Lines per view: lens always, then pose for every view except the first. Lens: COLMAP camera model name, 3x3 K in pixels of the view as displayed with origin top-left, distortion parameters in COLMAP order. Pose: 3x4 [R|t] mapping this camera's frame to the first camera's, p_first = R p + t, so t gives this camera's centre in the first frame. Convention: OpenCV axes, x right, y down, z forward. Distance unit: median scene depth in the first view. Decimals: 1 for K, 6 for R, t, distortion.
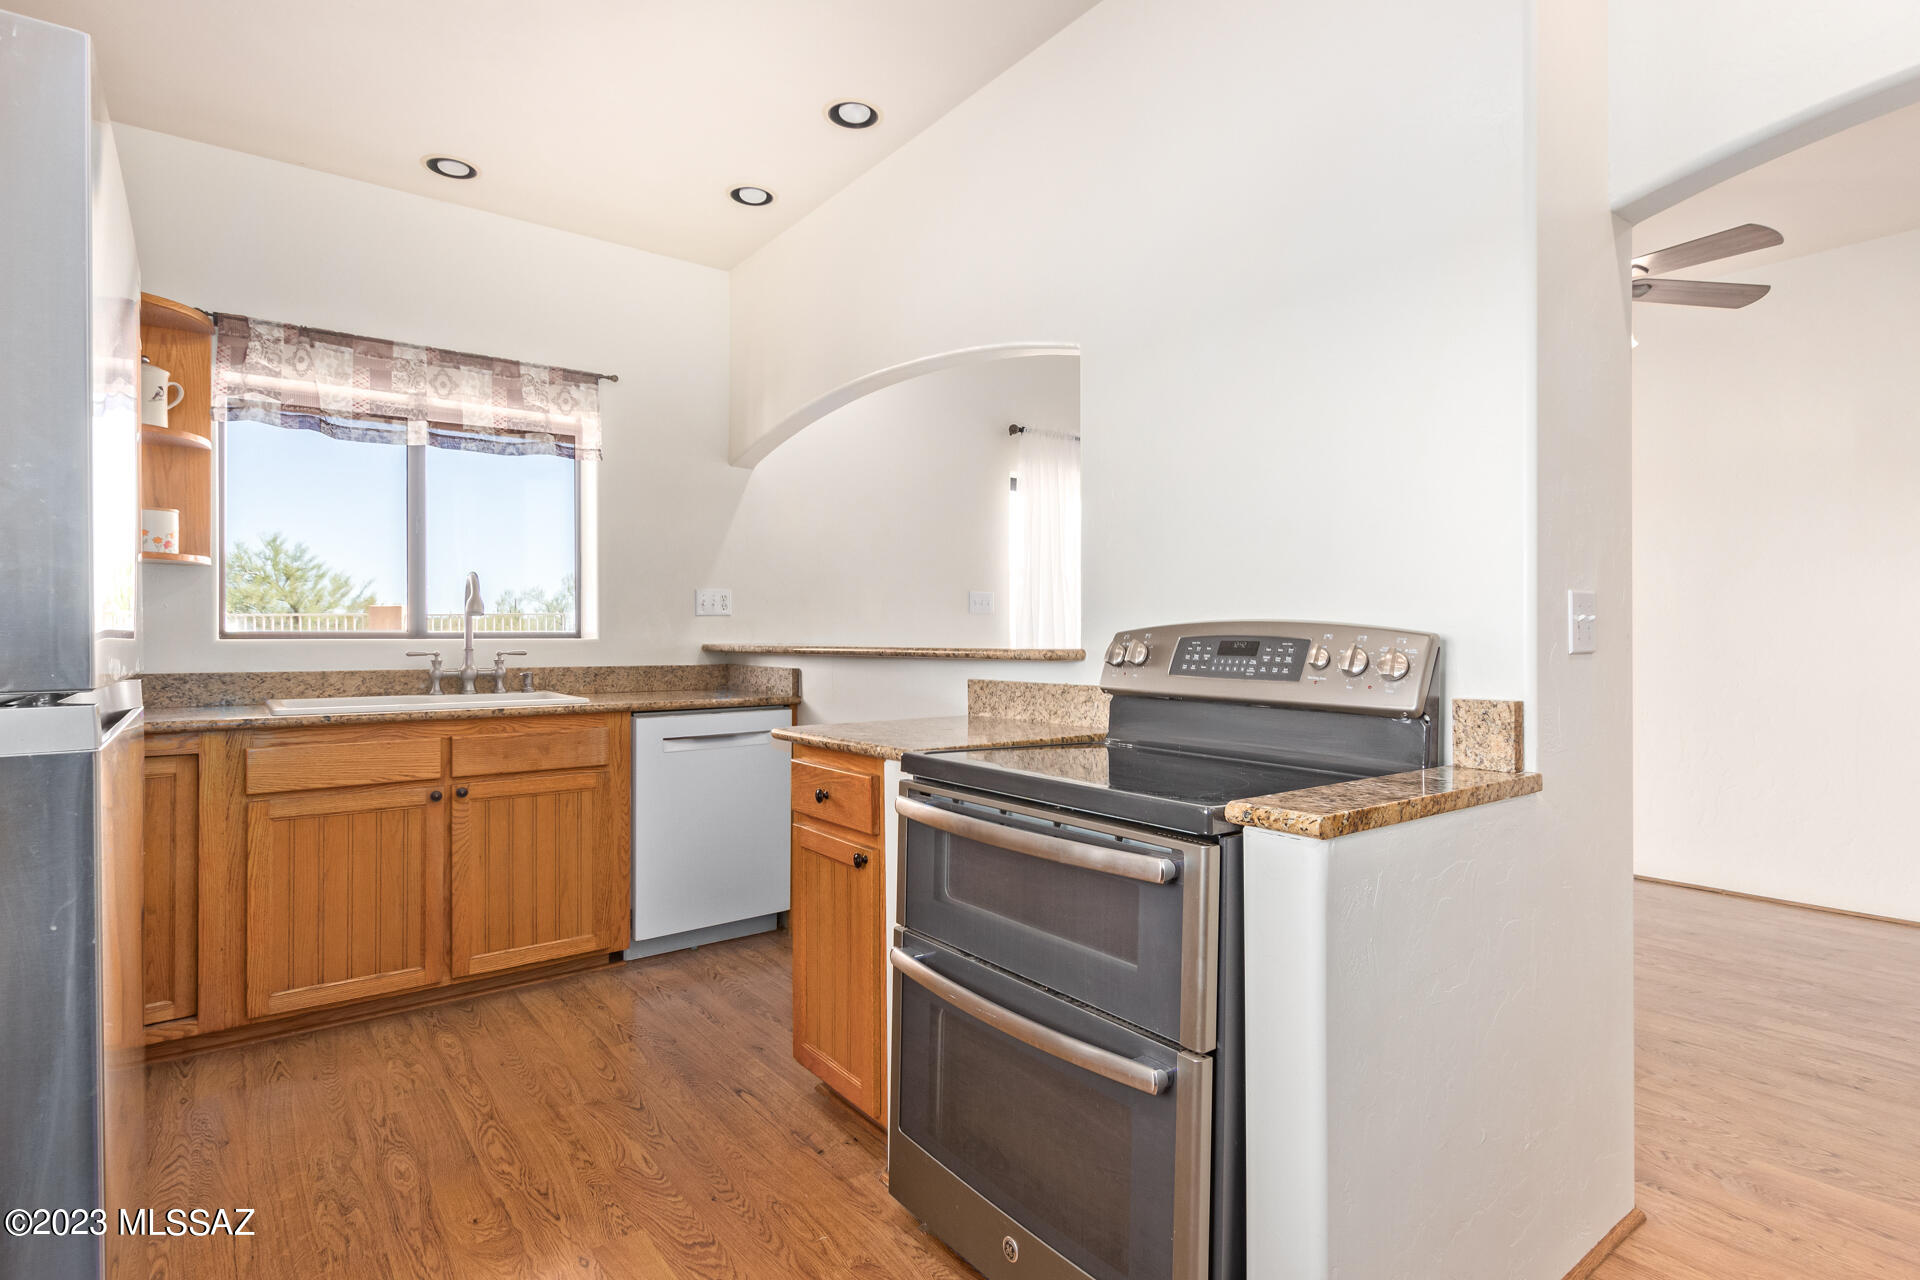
lens RADIAL K [[974.3, 0, 960.8], [0, 974.3, 637.5], [0, 0, 1]] dist [0.003769, 0.000521]
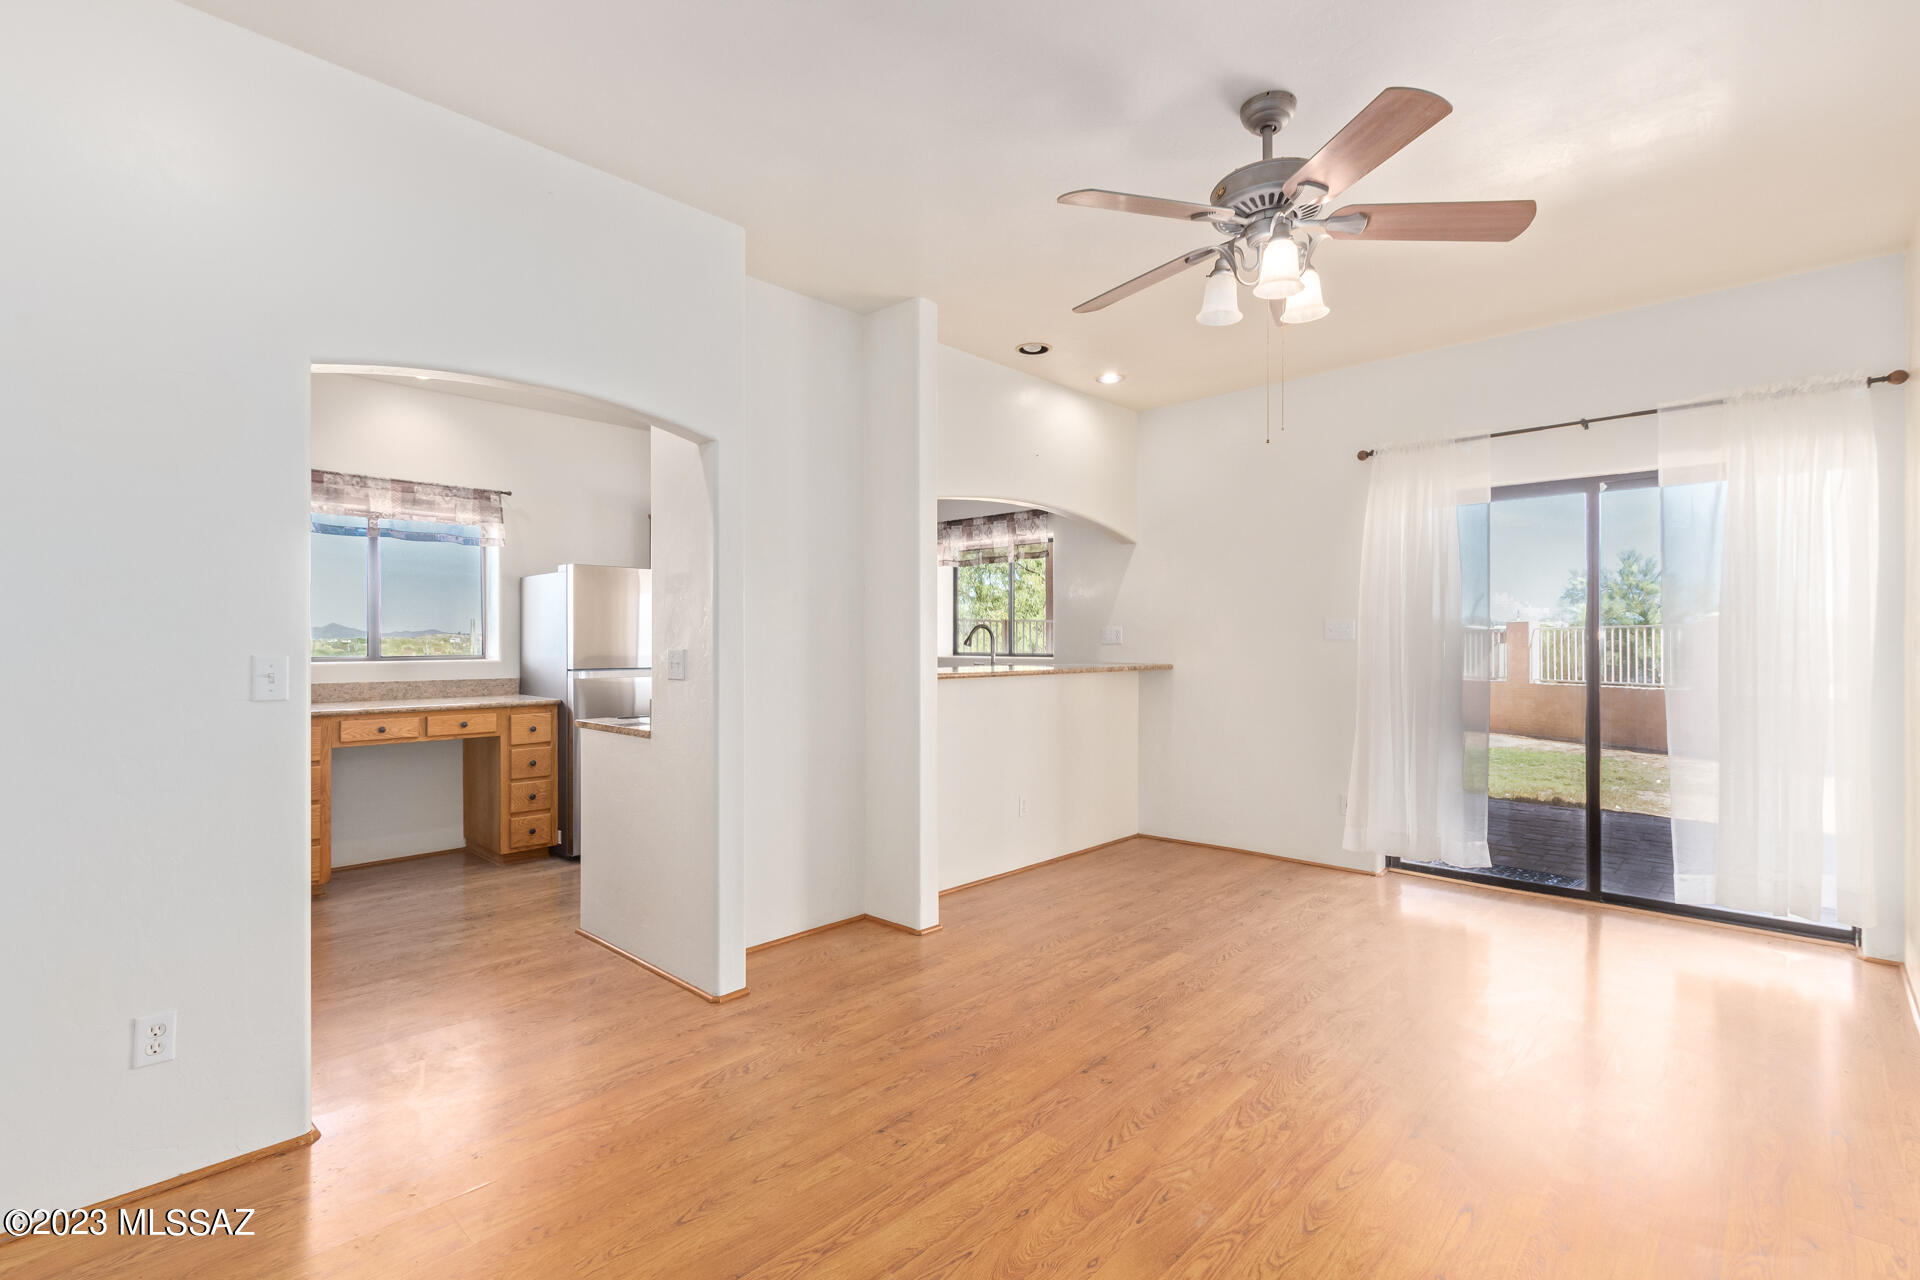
lens RADIAL K [[877.3, 0, 963.0], [0, 877.3, 639.5], [0, 0, 1]] dist [0.004712, 0.000471]
pose [[0.153903, -0.003728, -0.988079, 1.298658], [-0.007420, 0.999960, -0.004929, -0.025294], [0.988058, 0.008090, 0.153869, 0.674785]]
